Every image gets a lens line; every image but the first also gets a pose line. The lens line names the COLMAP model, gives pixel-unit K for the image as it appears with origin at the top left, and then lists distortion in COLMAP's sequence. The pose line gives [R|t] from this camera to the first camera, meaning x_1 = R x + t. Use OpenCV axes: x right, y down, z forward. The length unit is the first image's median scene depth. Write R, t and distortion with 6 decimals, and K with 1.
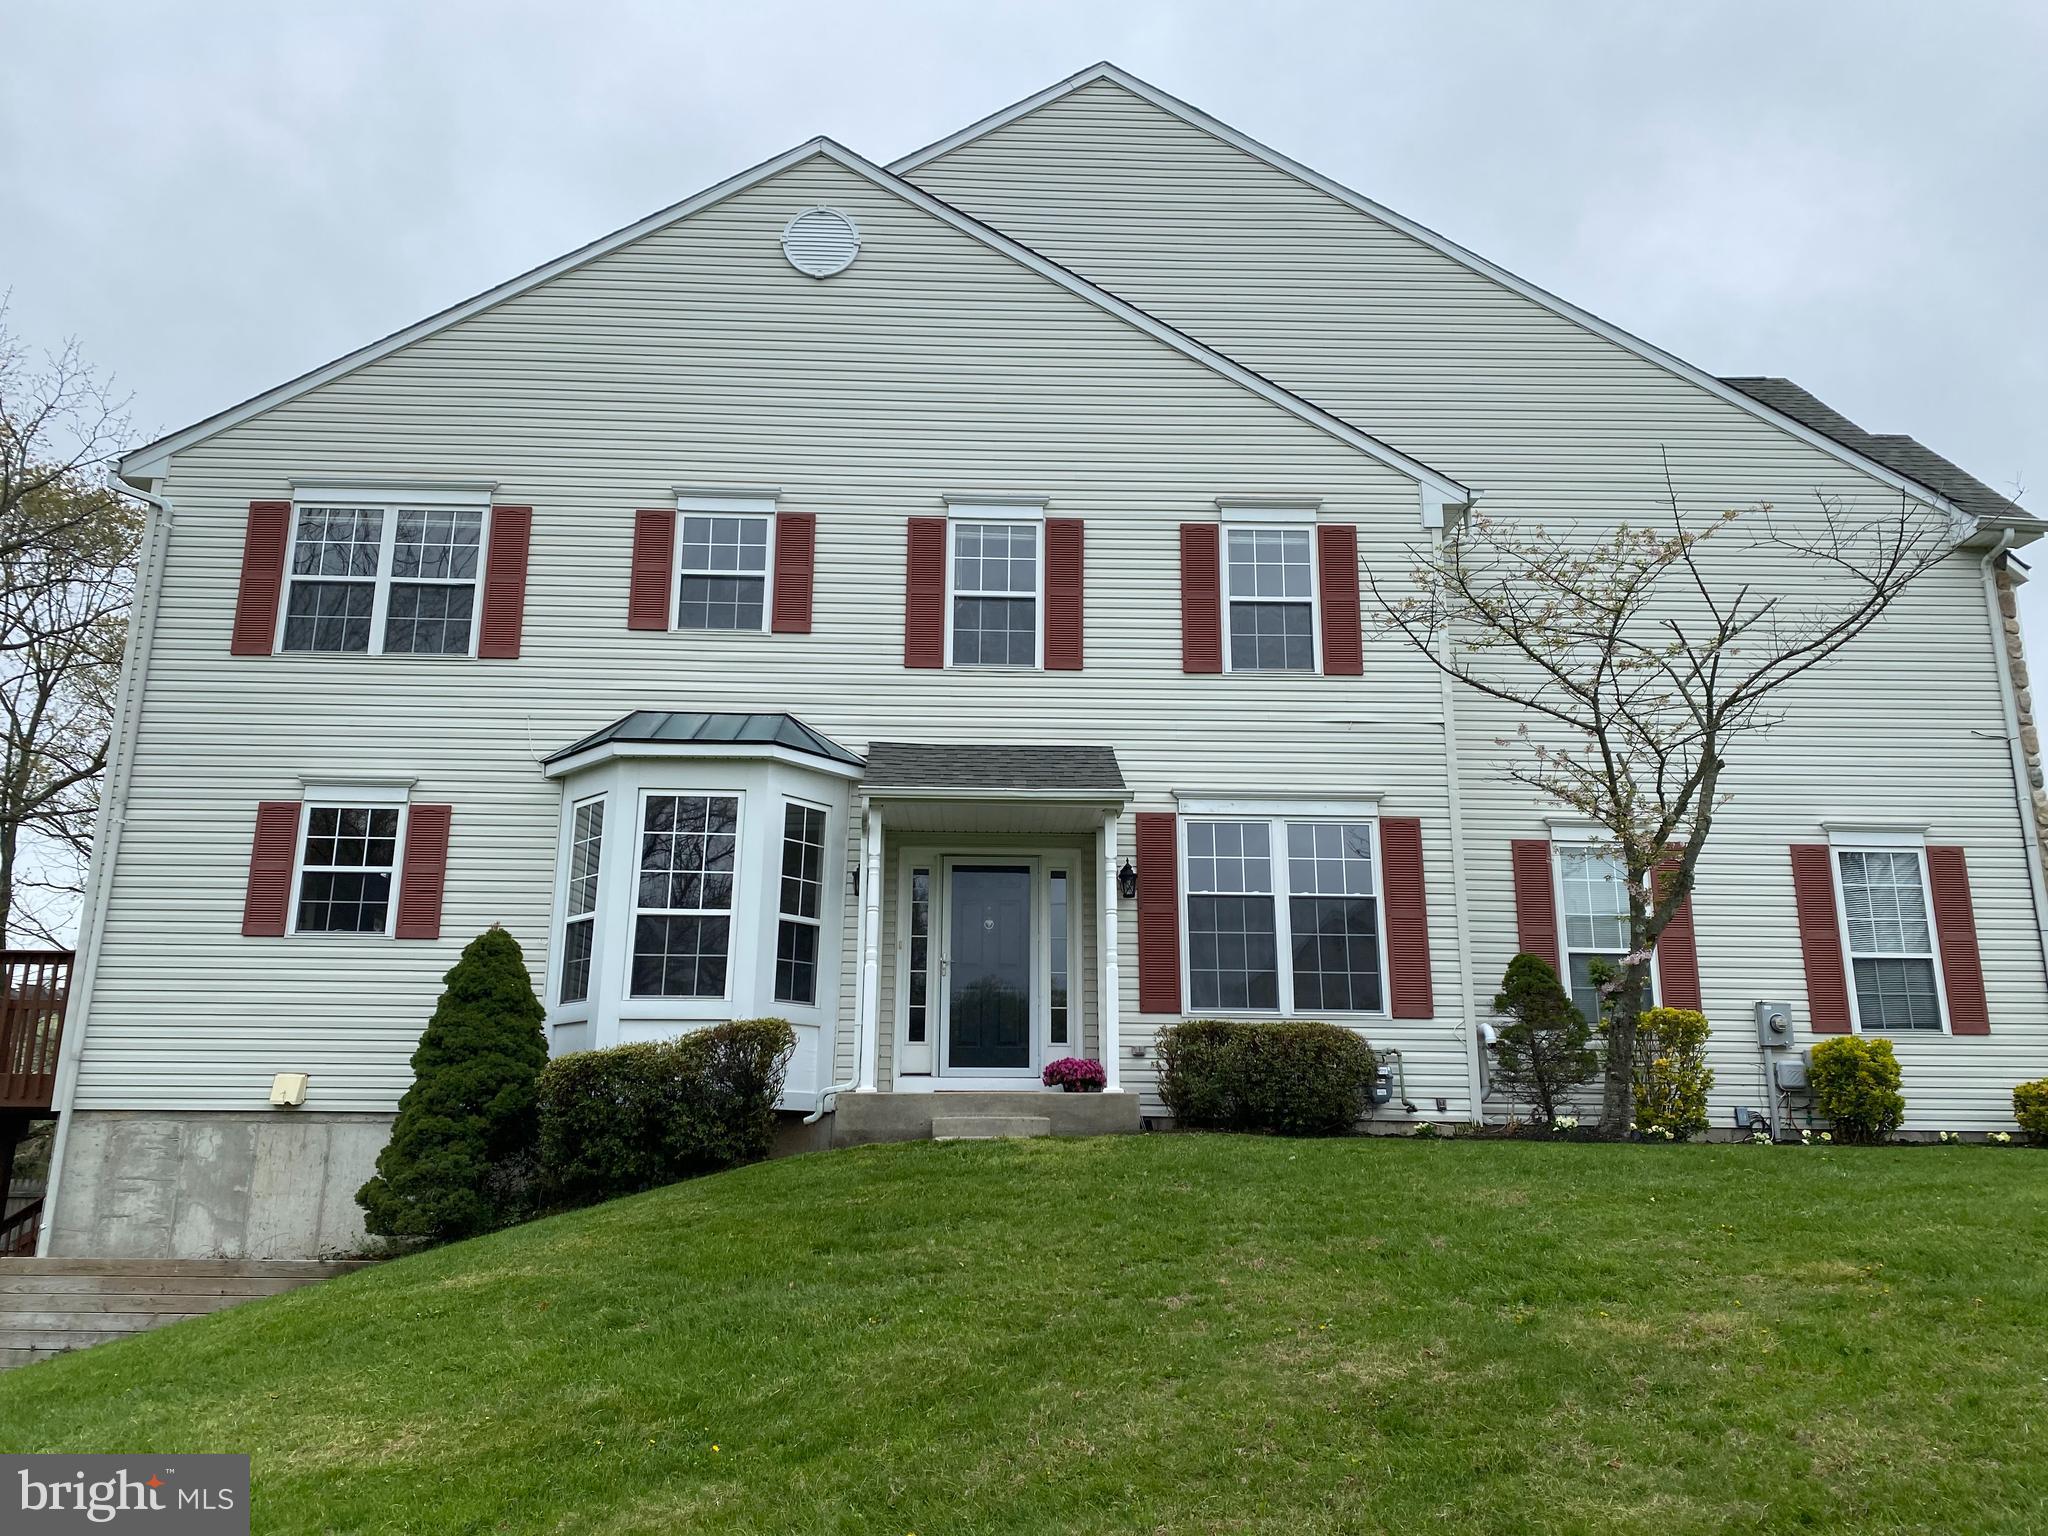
lens RADIAL K [[1511.6, 0, 1011.1], [0, 1511.6, 749.1], [0, 0, 1]] dist [0.056532, -0.027513]
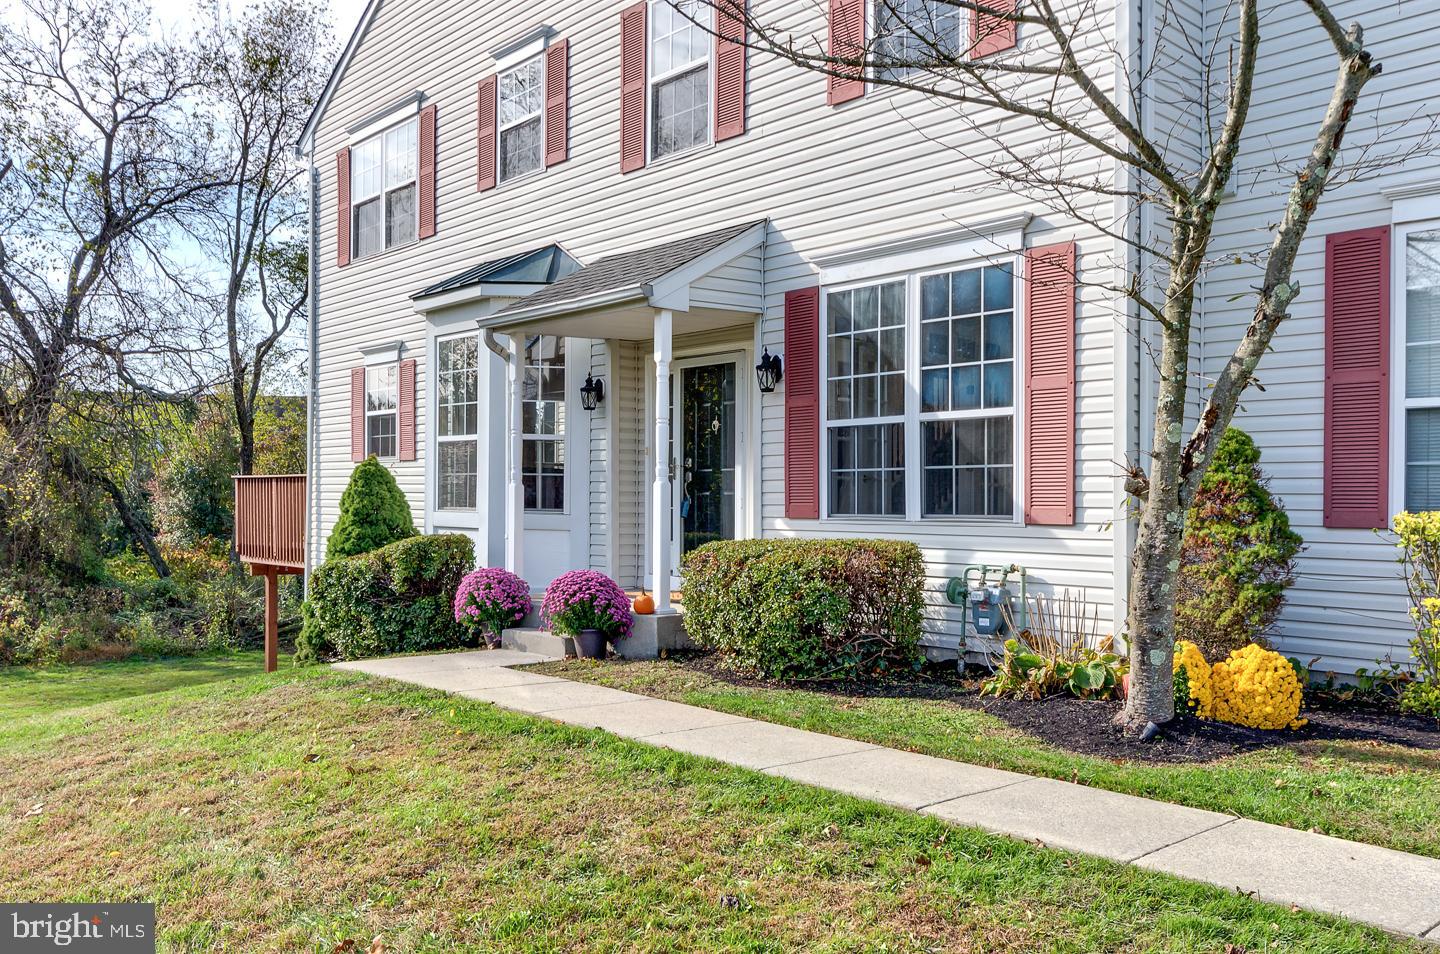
lens RADIAL K [[1206.5, 0, 720.3], [0, 1206.5, 490.4], [0, 0, 1]] dist [0.011629, 0.011469]
pose [[0.644601, -0.010372, -0.764449, 0.572716], [0.191801, 0.970124, 0.148569, 0.041896], [0.740069, -0.242390, 0.627332, 0.498237]]
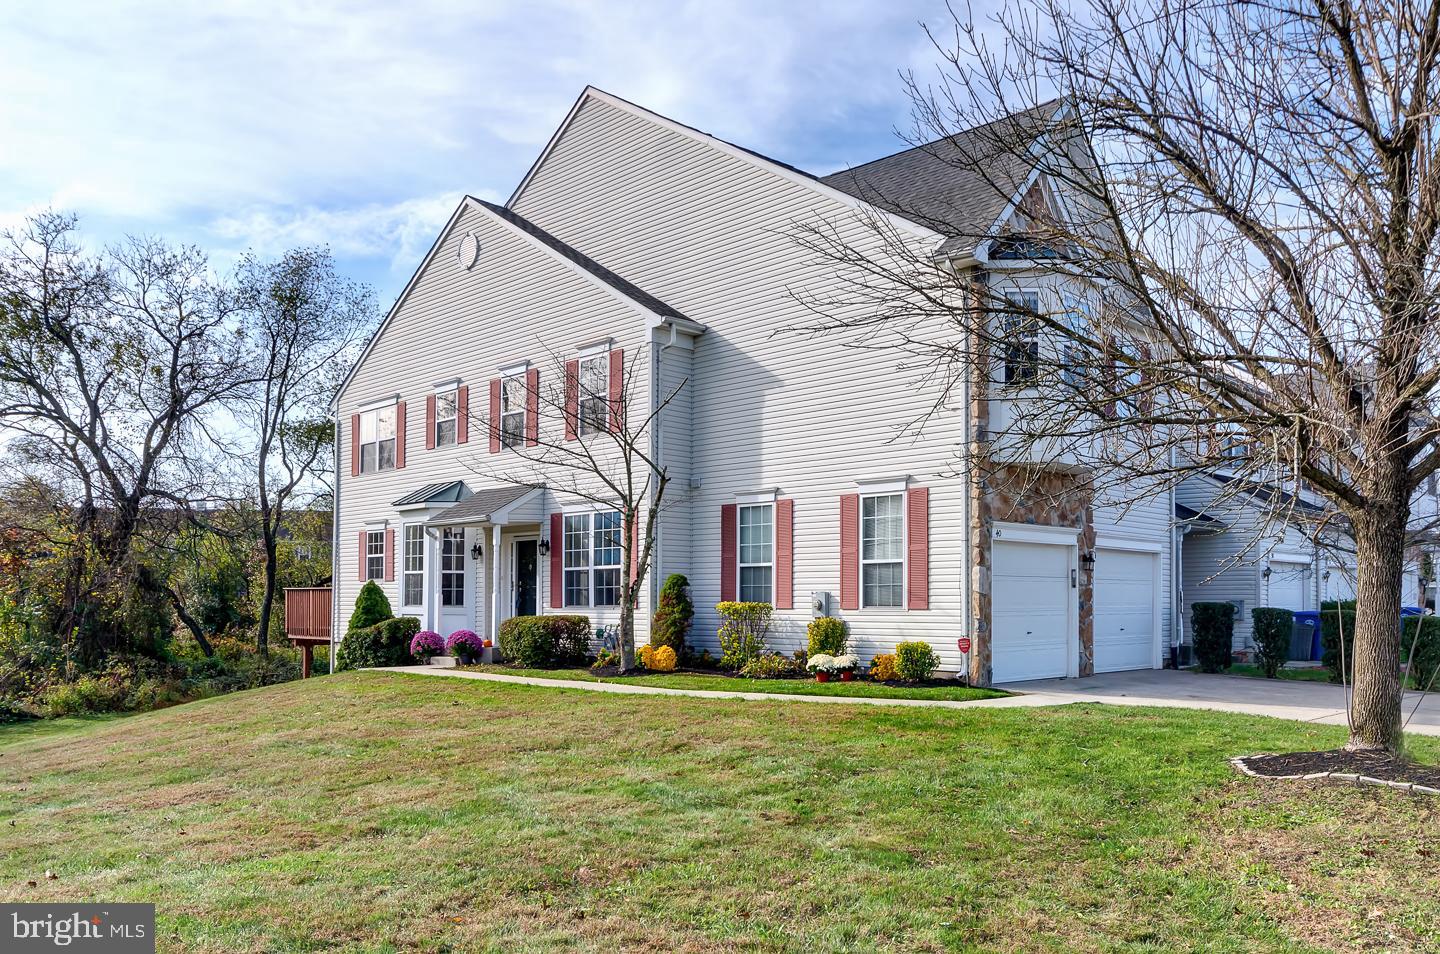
lens RADIAL K [[1112.4, 0, 741.4], [0, 1112.4, 529.4], [0, 0, 1]] dist [0.044235, -0.011728]
pose [[0.686430, -0.053321, -0.725238, 1.354518], [0.191152, 0.975467, 0.109204, -0.053764], [0.701623, -0.213592, 0.679782, 0.125559]]
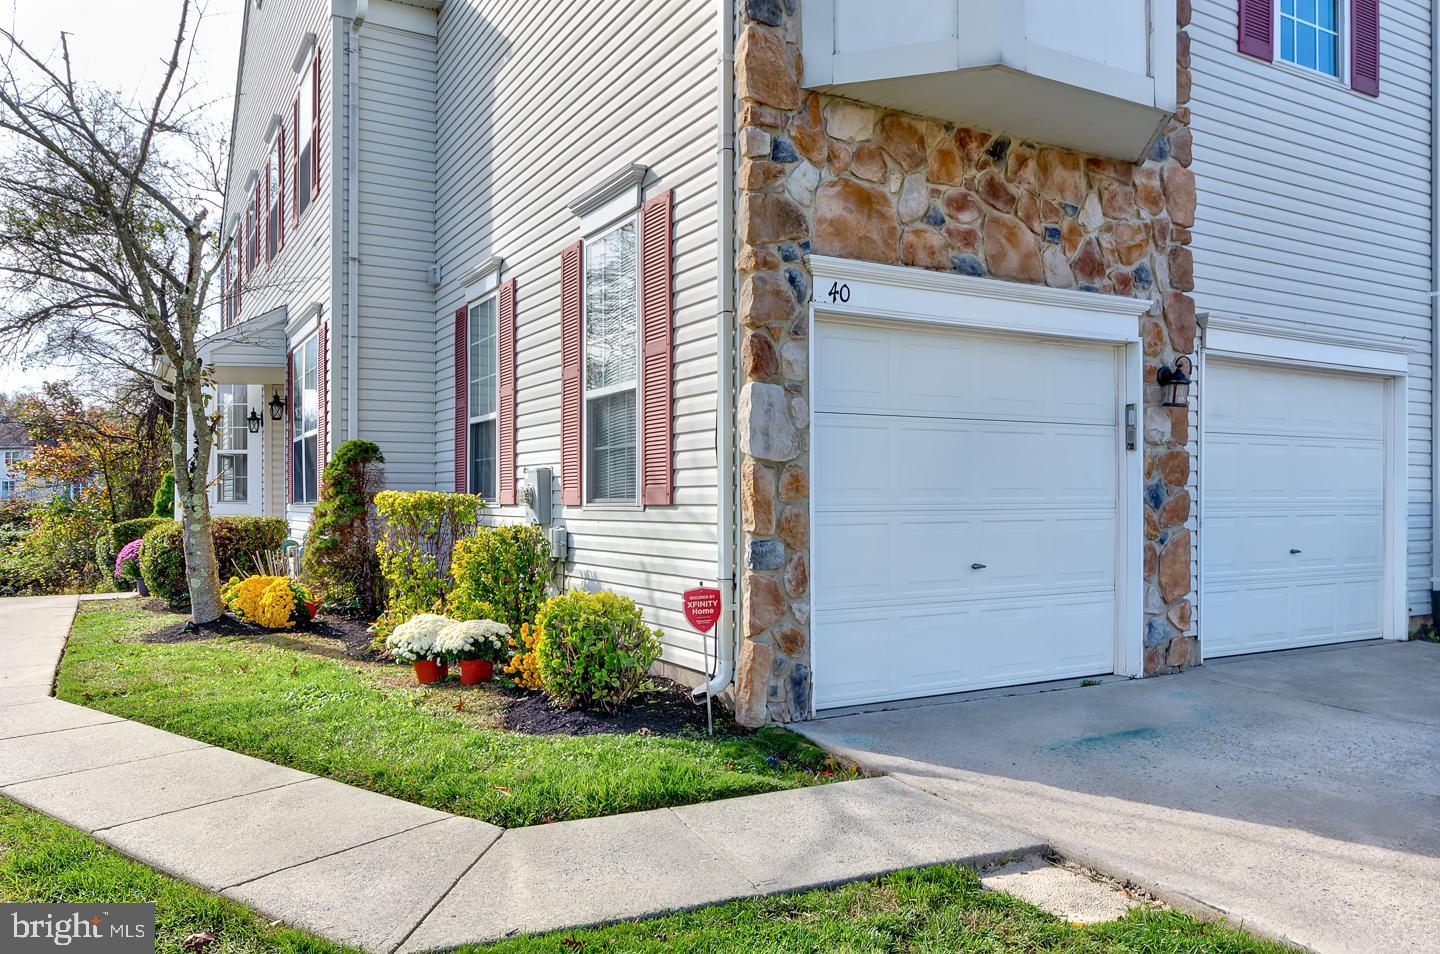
lens RADIAL K [[1039.0, 0, 709.4], [0, 1039.0, 469.7], [0, 0, 1]] dist [0.006883, 0.004668]
pose [[0.462574, -0.033002, -0.885966, 1.019932], [0.233137, 0.968665, 0.085642, 0.143641], [0.855378, -0.246167, 0.455774, 0.853885]]
